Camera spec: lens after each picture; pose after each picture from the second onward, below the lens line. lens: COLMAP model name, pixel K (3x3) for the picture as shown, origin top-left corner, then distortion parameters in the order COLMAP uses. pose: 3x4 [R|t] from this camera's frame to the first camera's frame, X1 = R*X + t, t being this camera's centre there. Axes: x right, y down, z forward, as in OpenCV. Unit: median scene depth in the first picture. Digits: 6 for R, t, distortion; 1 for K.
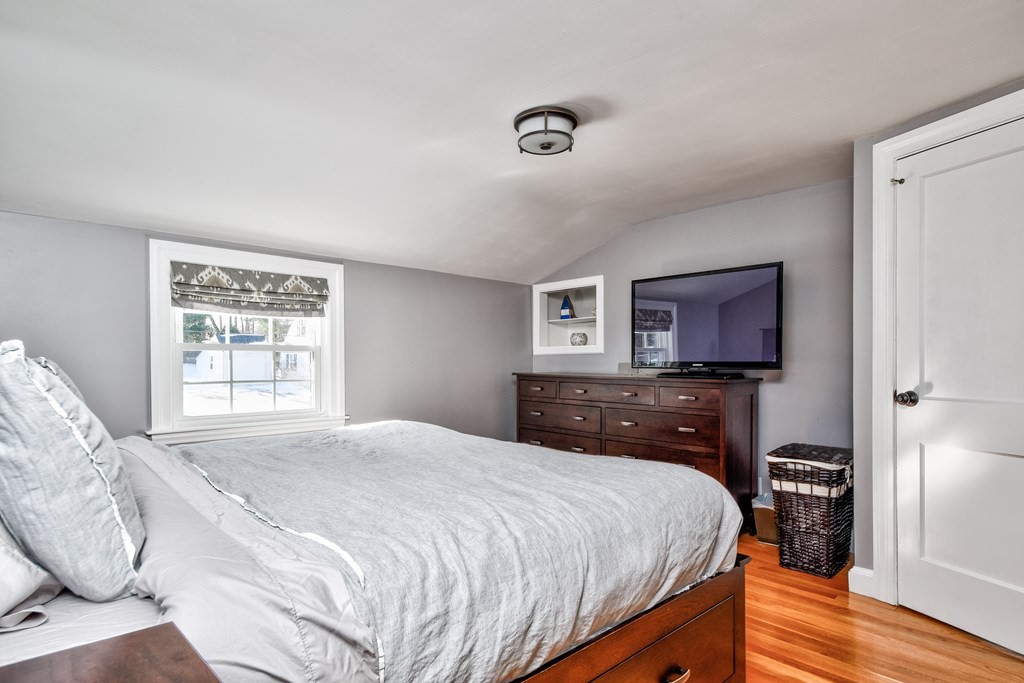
lens RADIAL K [[561.9, 0, 512.6], [0, 561.9, 365.9], [0, 0, 1]] dist [0.070484, -0.000977]
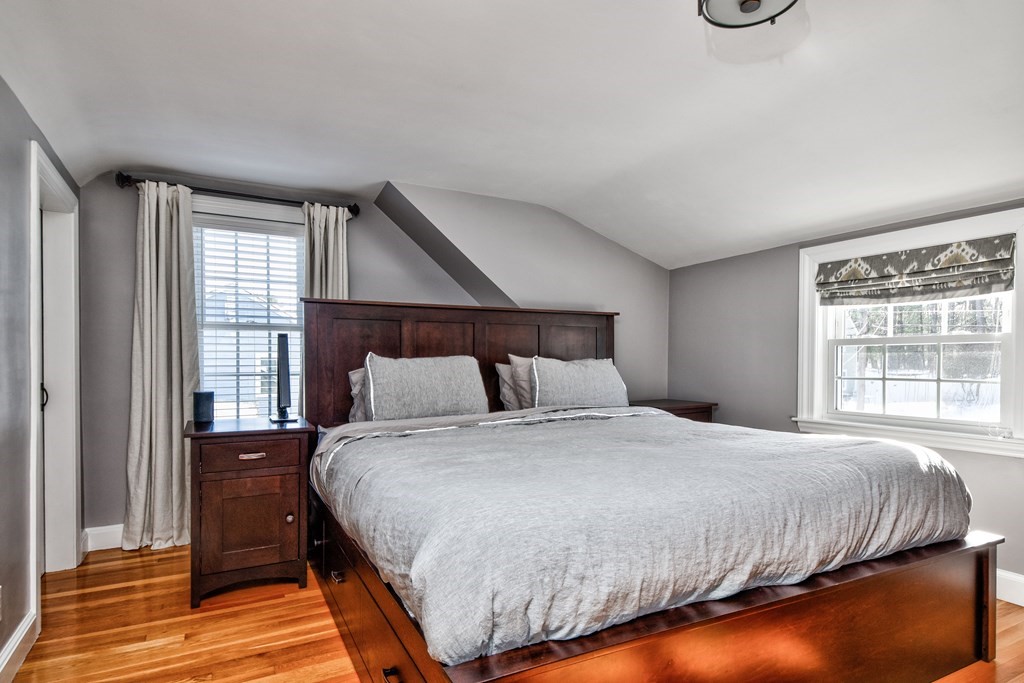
lens RADIAL K [[561.9, 0, 512.6], [0, 561.9, 365.9], [0, 0, 1]] dist [0.070484, -0.000977]
pose [[-0.255755, 0.020849, -0.966517, 0.546716], [0.004582, 0.999782, 0.020354, -0.014739], [0.966731, 0.000777, -0.255795, 0.664907]]
